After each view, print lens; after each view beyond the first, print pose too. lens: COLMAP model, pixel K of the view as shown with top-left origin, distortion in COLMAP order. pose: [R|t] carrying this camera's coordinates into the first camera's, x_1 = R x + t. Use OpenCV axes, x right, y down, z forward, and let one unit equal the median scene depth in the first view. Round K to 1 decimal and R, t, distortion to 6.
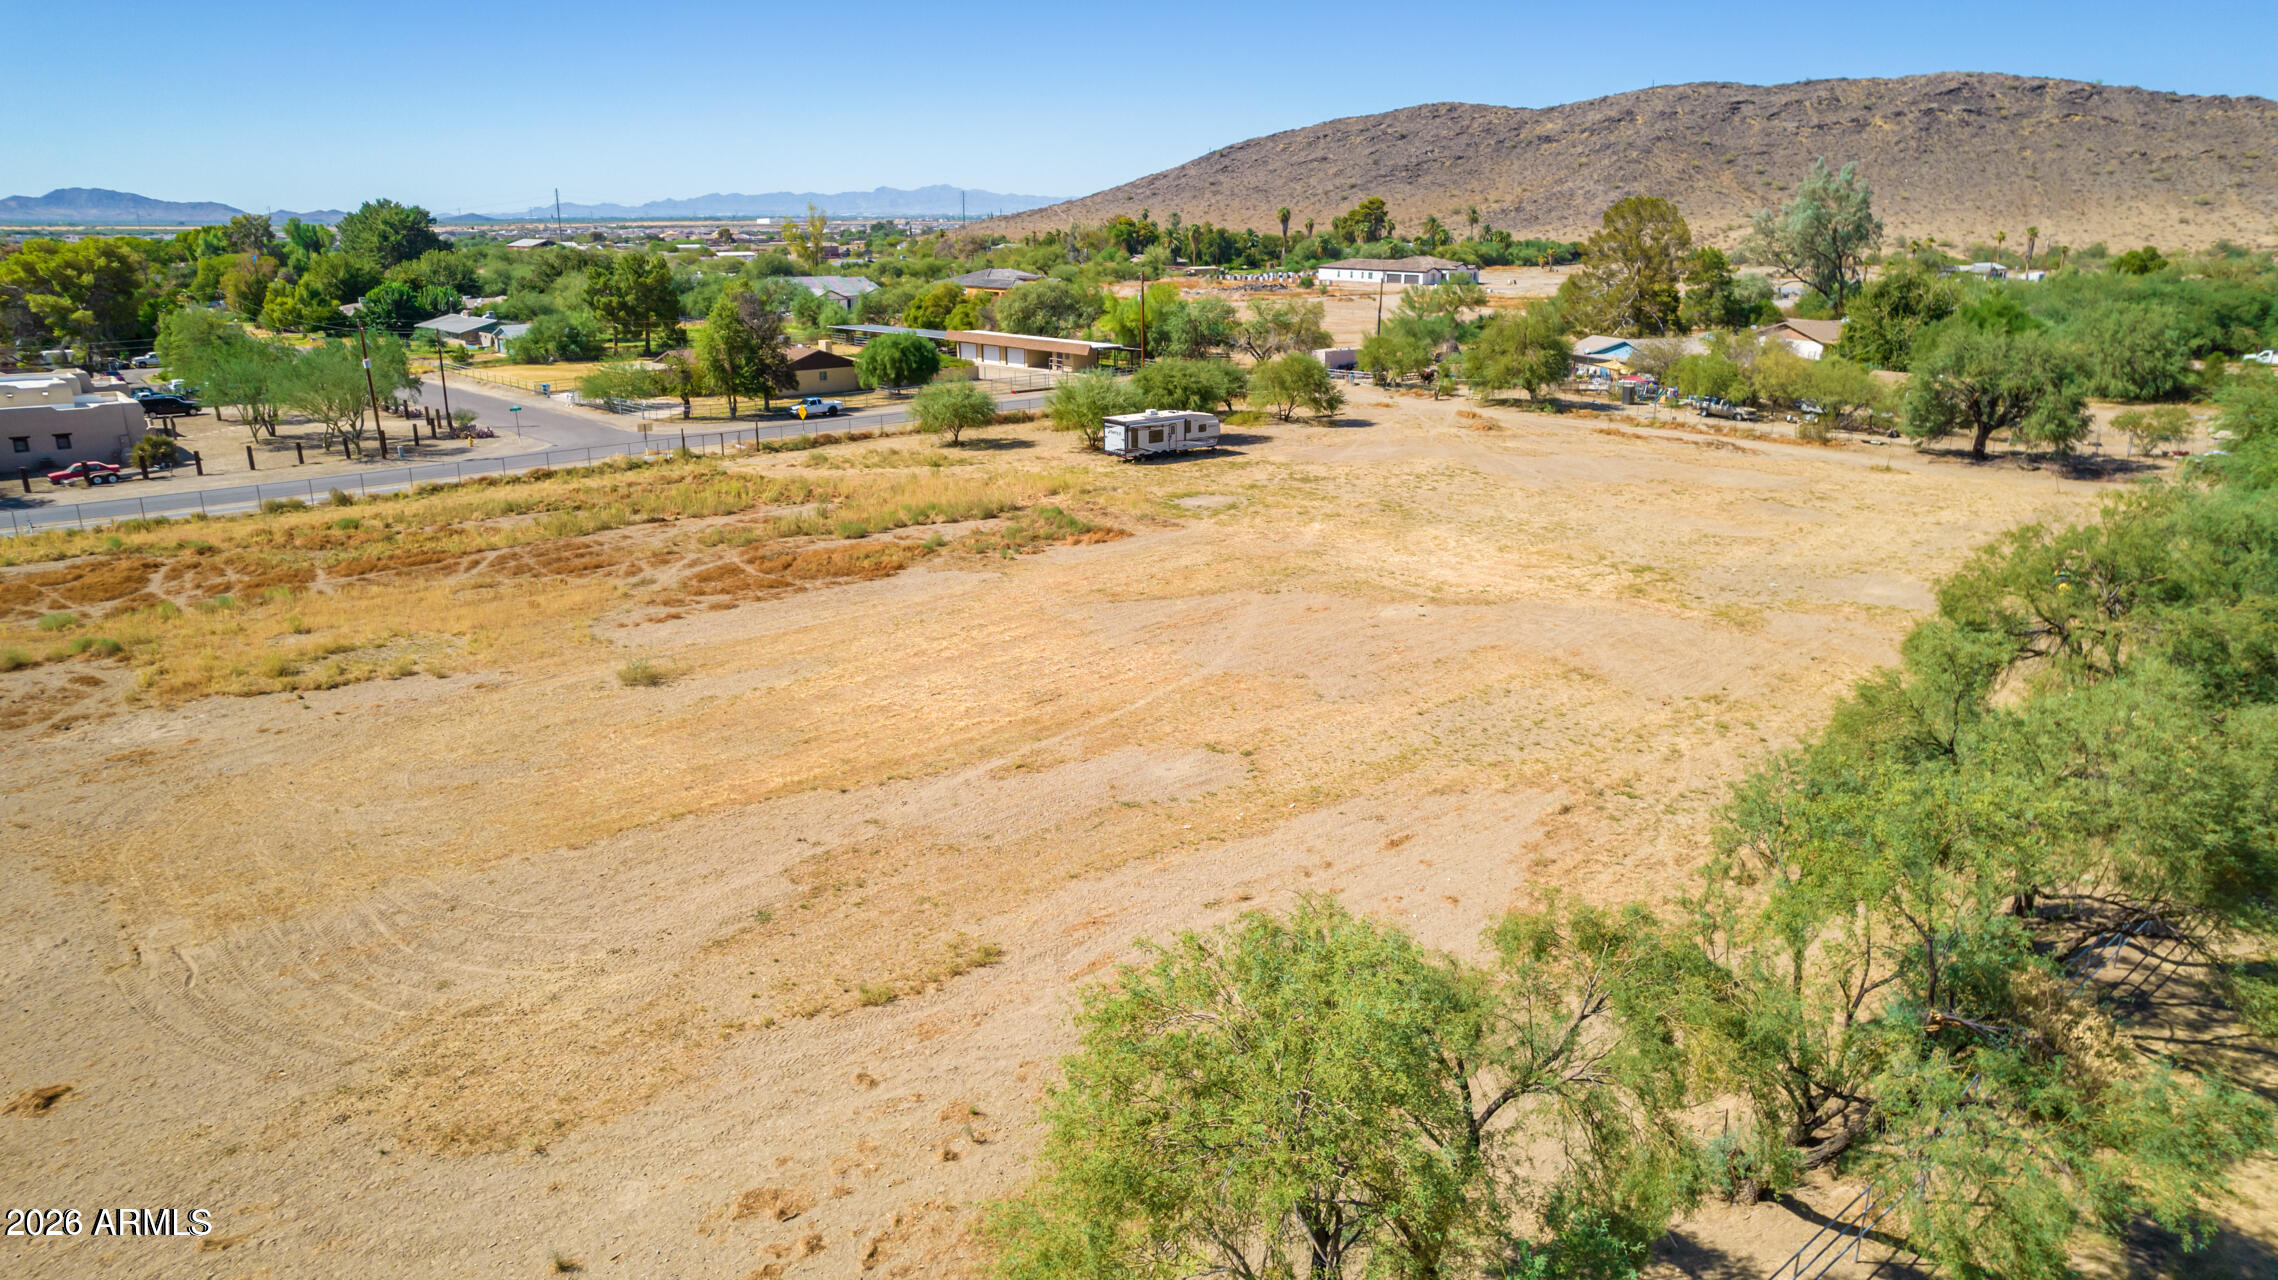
lens RADIAL K [[1467.7, 0, 1155.3], [0, 1467.7, 656.0], [0, 0, 1]] dist [-0.075963, 0.068291]
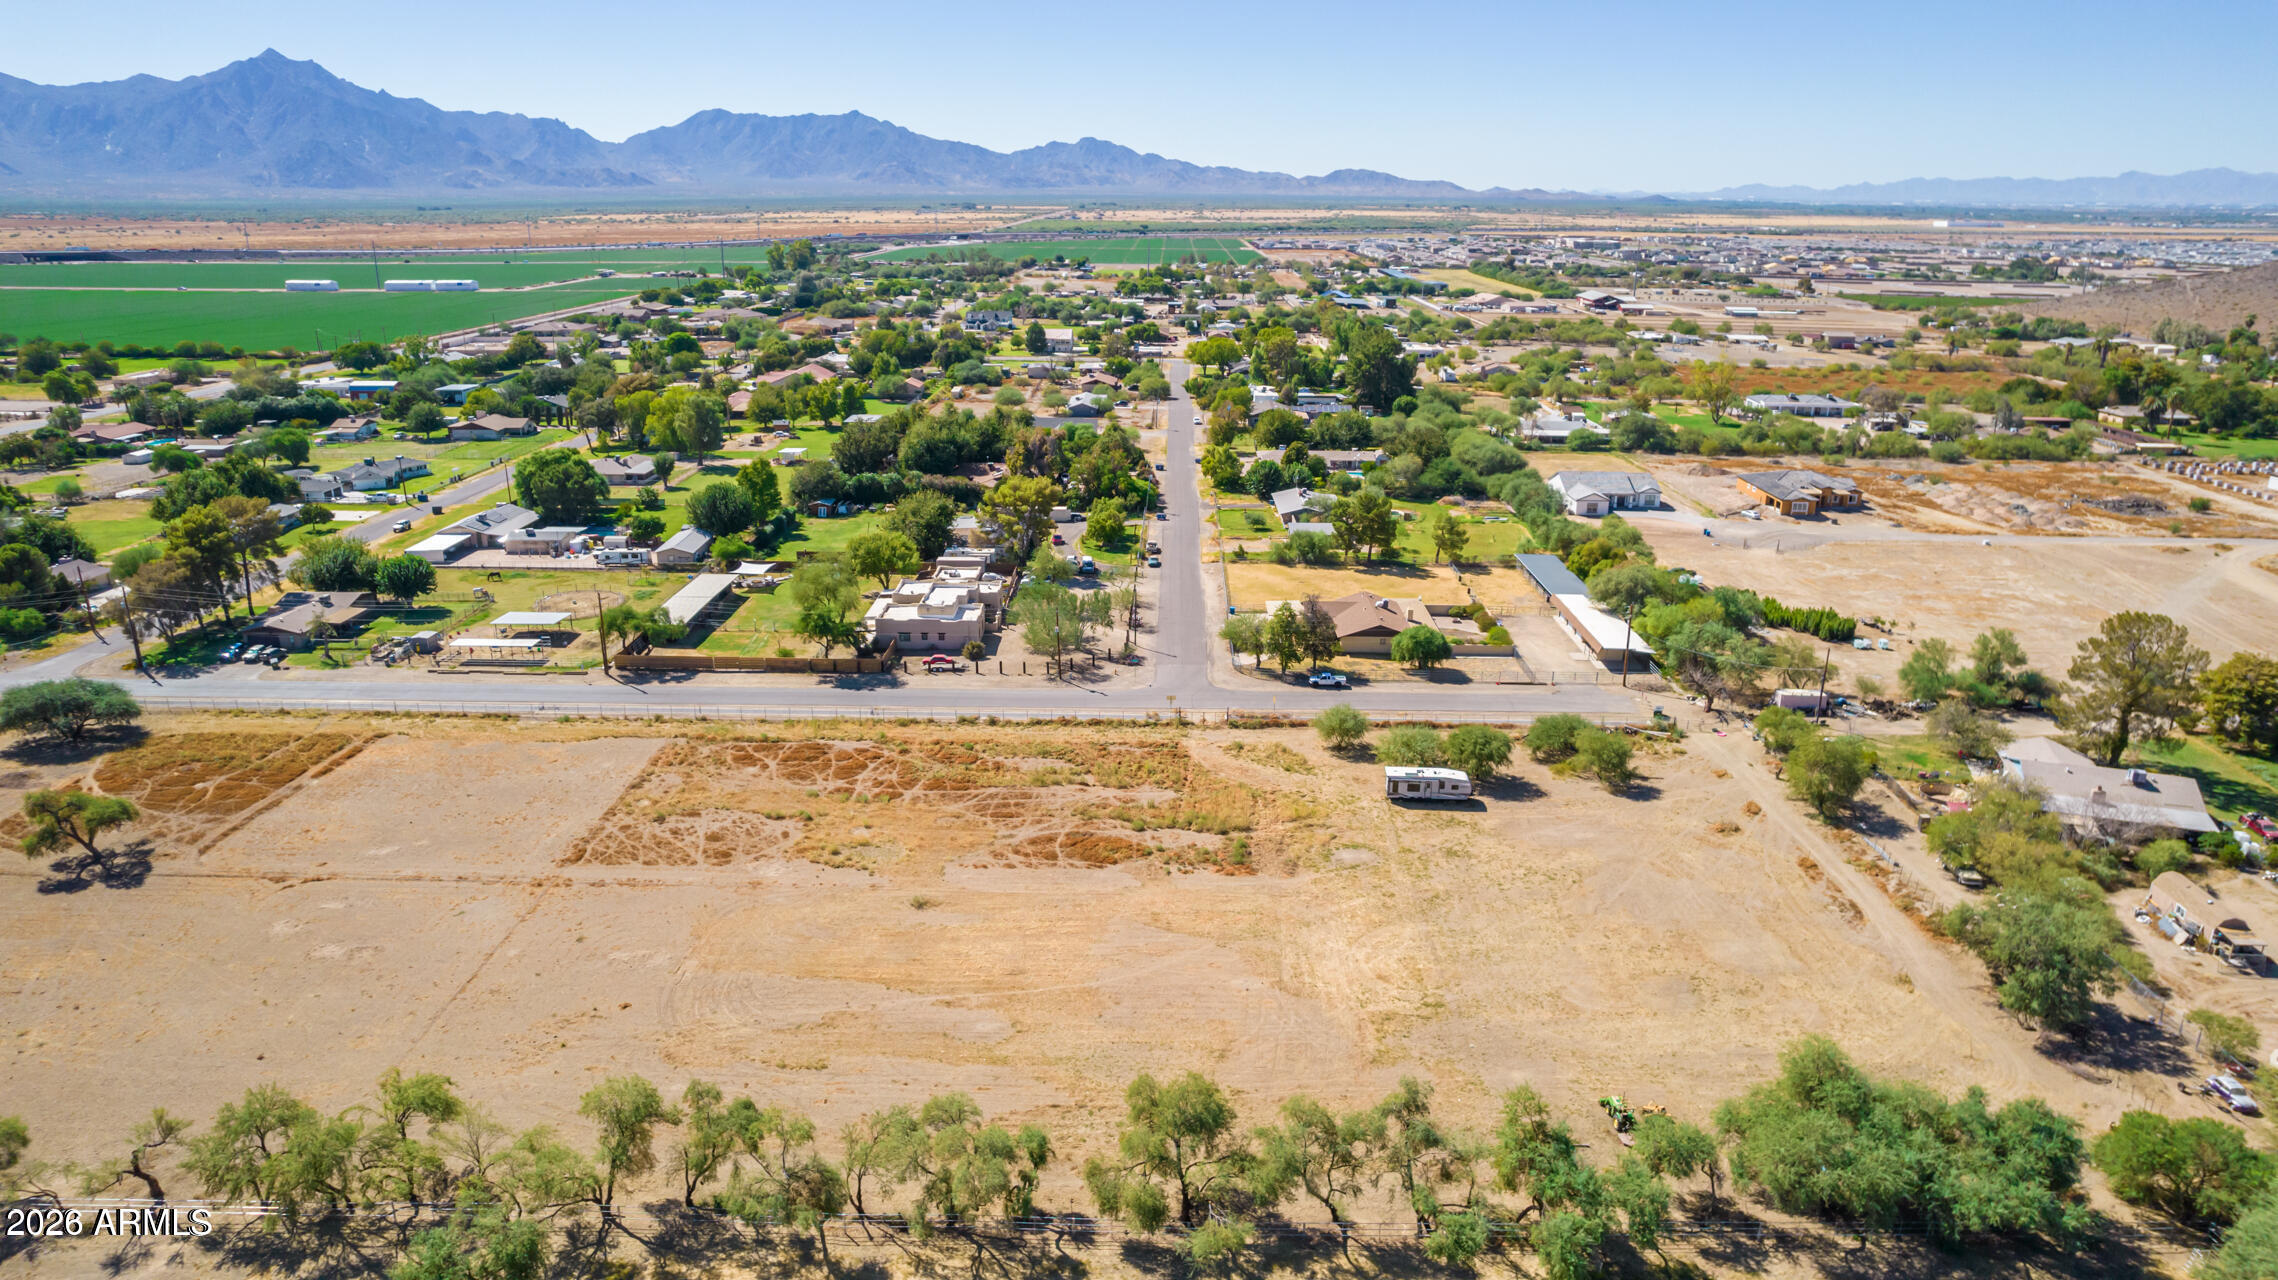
lens RADIAL K [[1467.7, 0, 1137.9], [0, 1467.7, 647.1], [0, 0, 1]] dist [-0.075963, 0.068291]
pose [[0.723917, 0.209867, -0.657191, 0.614738], [-0.203936, 0.975133, 0.086755, -0.297195], [0.659056, 0.071221, 0.748714, -0.261975]]
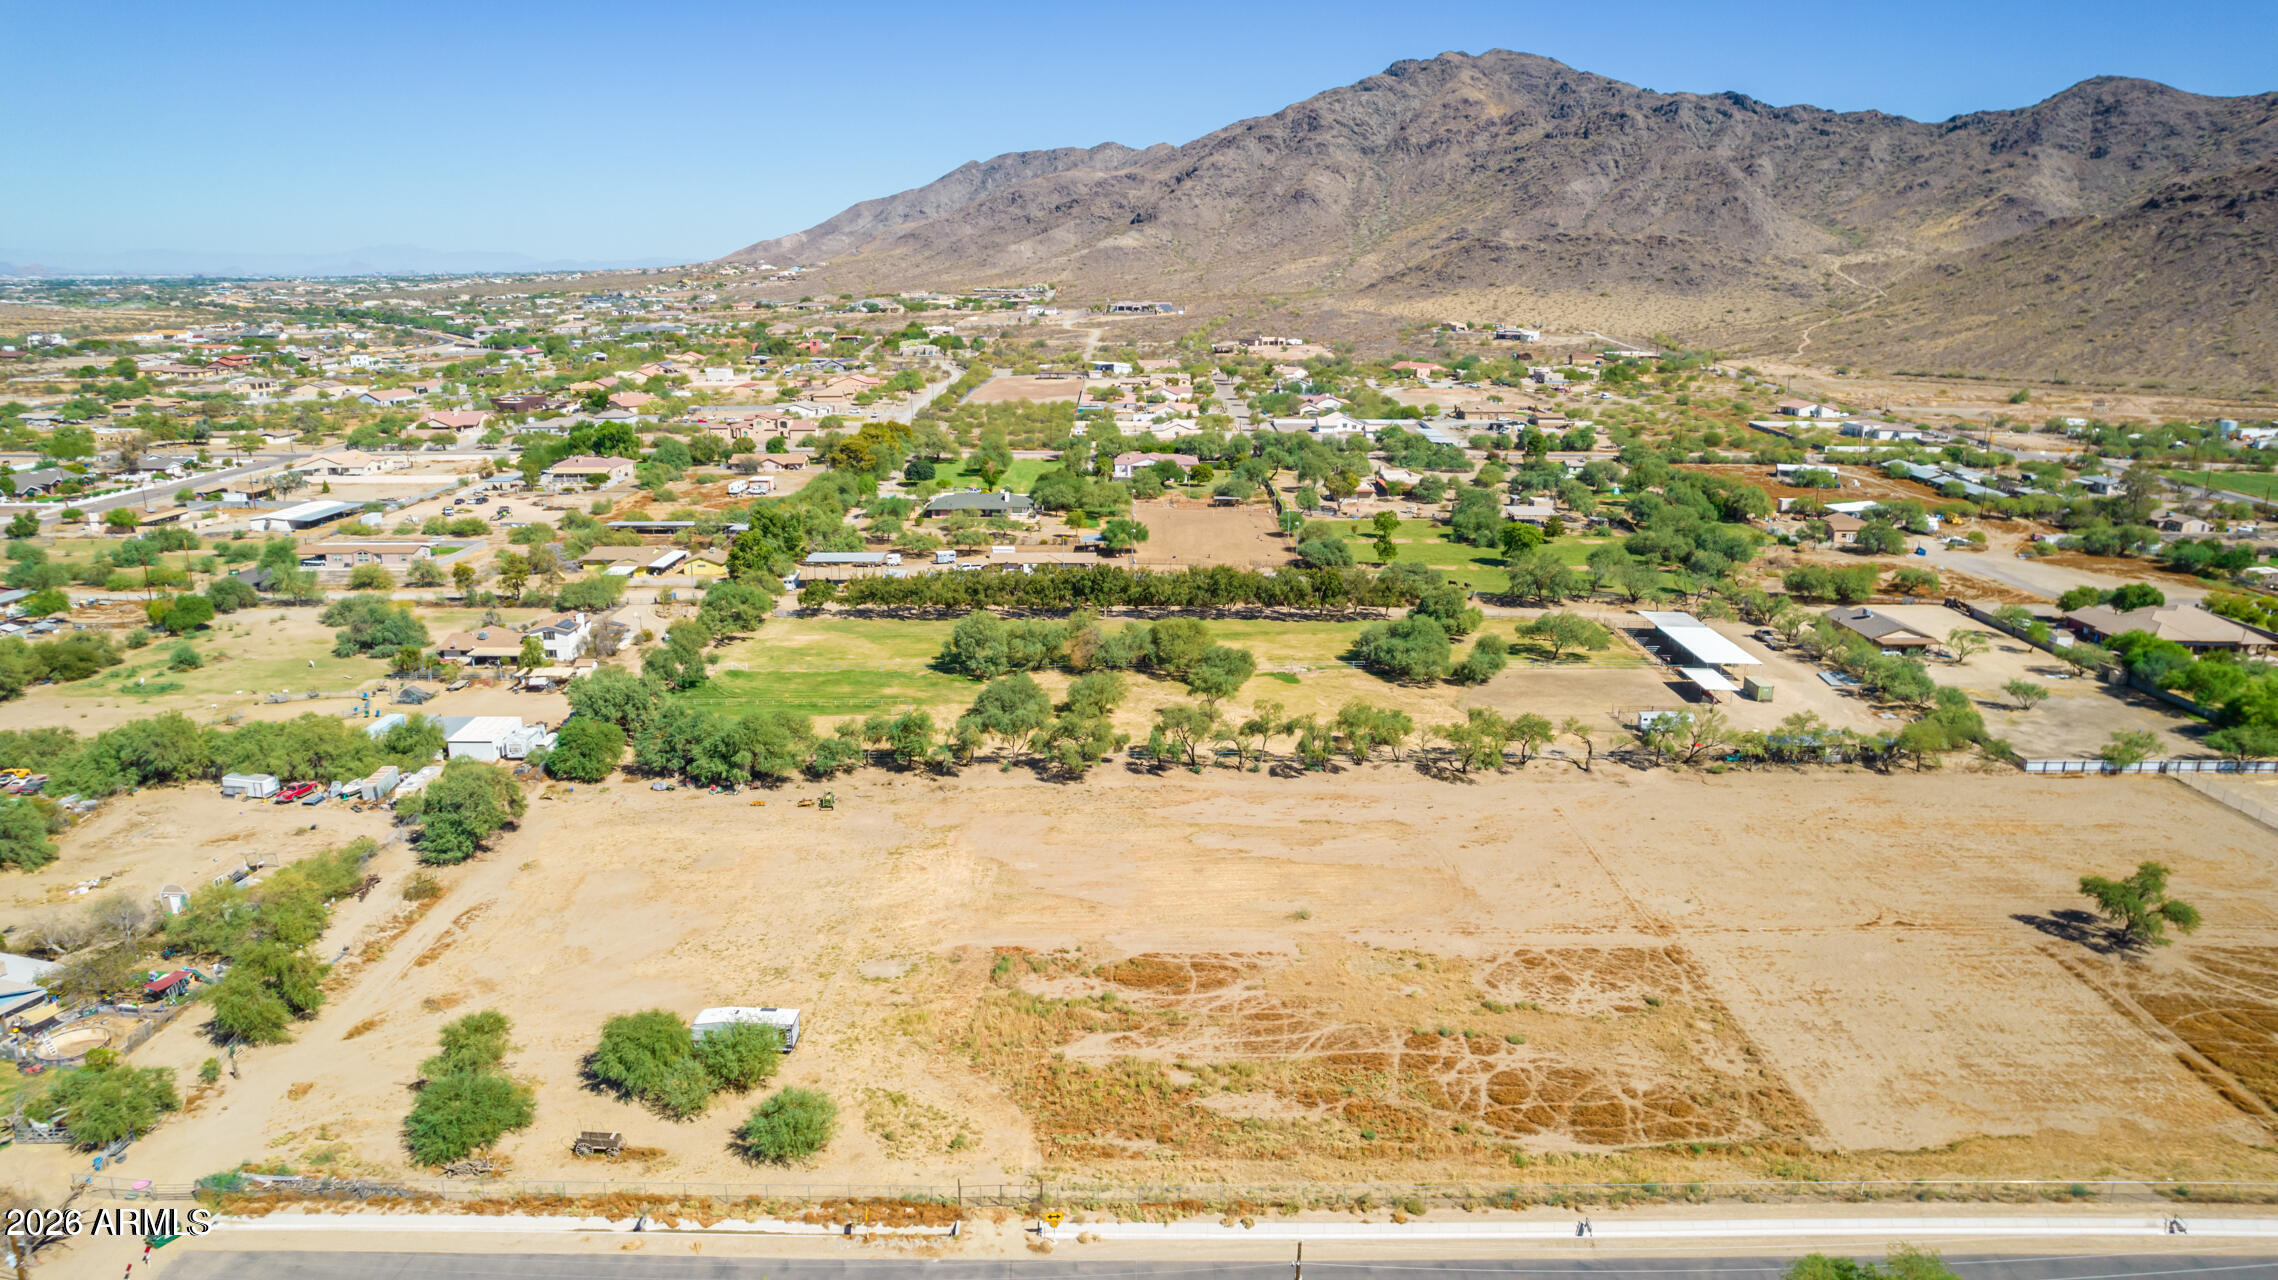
lens RADIAL K [[1467.7, 0, 1148.5], [0, 1467.7, 633.1], [0, 0, 1]] dist [-0.075963, 0.068291]
pose [[-0.748759, -0.171032, 0.640396, -0.778090], [0.184141, 0.874435, 0.448838, -0.747217], [-0.636751, 0.453995, -0.623247, 1.149003]]
